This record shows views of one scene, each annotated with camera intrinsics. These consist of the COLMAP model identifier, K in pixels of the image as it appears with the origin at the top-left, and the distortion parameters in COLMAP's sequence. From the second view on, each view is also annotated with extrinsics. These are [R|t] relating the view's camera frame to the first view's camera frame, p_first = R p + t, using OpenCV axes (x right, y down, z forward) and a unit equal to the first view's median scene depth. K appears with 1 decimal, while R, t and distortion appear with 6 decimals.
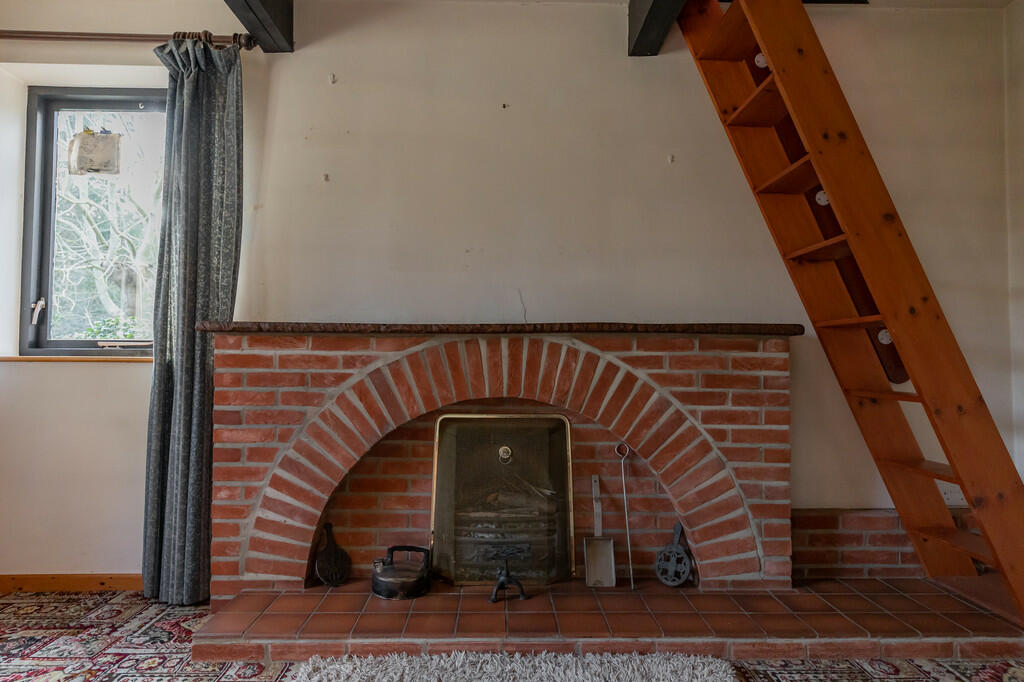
lens RADIAL K [[601.5, 0, 512.0], [0, 601.5, 341.0], [0, 0, 1]] dist [0.002205, 0.002565]
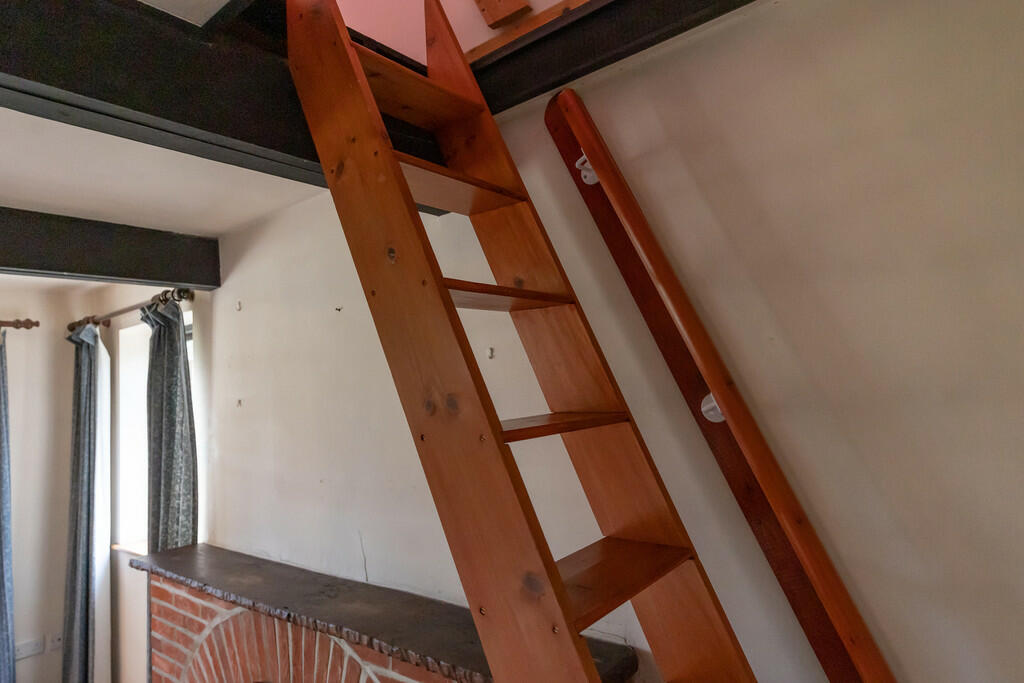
lens RADIAL K [[601.5, 0, 512.0], [0, 601.5, 341.5], [0, 0, 1]] dist [0.002205, 0.002565]
pose [[0.759474, -0.098465, -0.643043, 0.794512], [0.088989, 0.994912, -0.047243, -0.315931], [0.644423, -0.021344, 0.764372, 0.569929]]
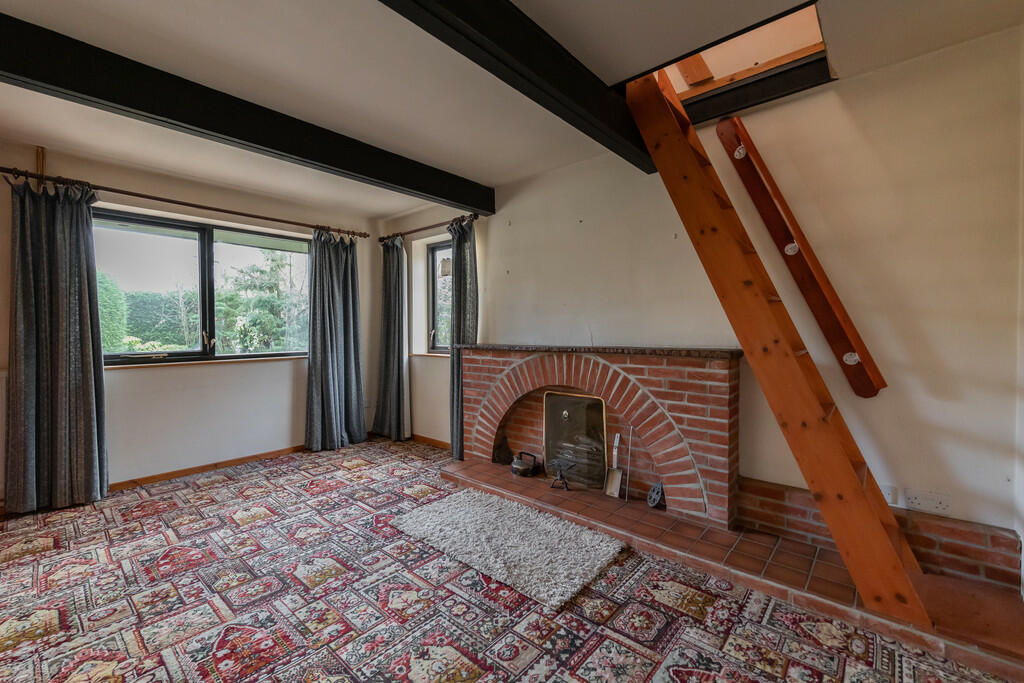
lens RADIAL K [[428.8, 0, 512.0], [0, 428.8, 341.5], [0, 0, 1]] dist [0.003017, -0.000495]
pose [[0.734741, 0.009945, -0.678275, 0.780463], [0.034248, 0.998074, 0.051733, -0.120455], [0.677482, -0.061240, 0.732985, -0.097534]]
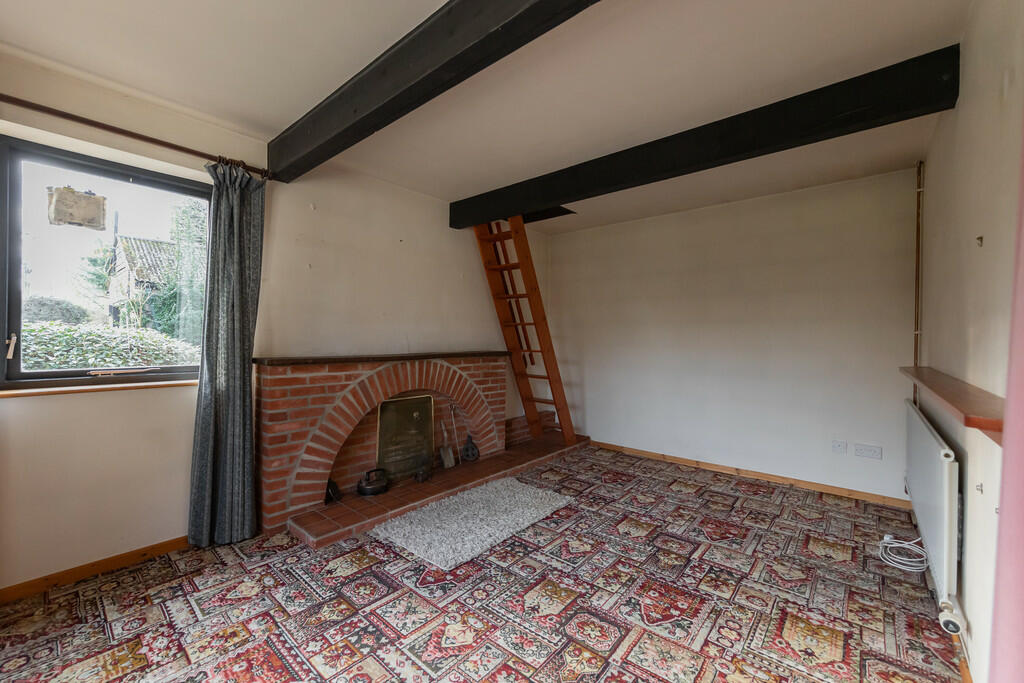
lens RADIAL K [[418.7, 0, 512.0], [0, 418.7, 341.5], [0, 0, 1]] dist [0.008368, -0.000294]
pose [[0.660165, -0.004468, 0.751108, -0.892870], [-0.035914, 0.998651, 0.037507, -0.140322], [-0.750262, -0.051736, 0.659114, -0.212158]]
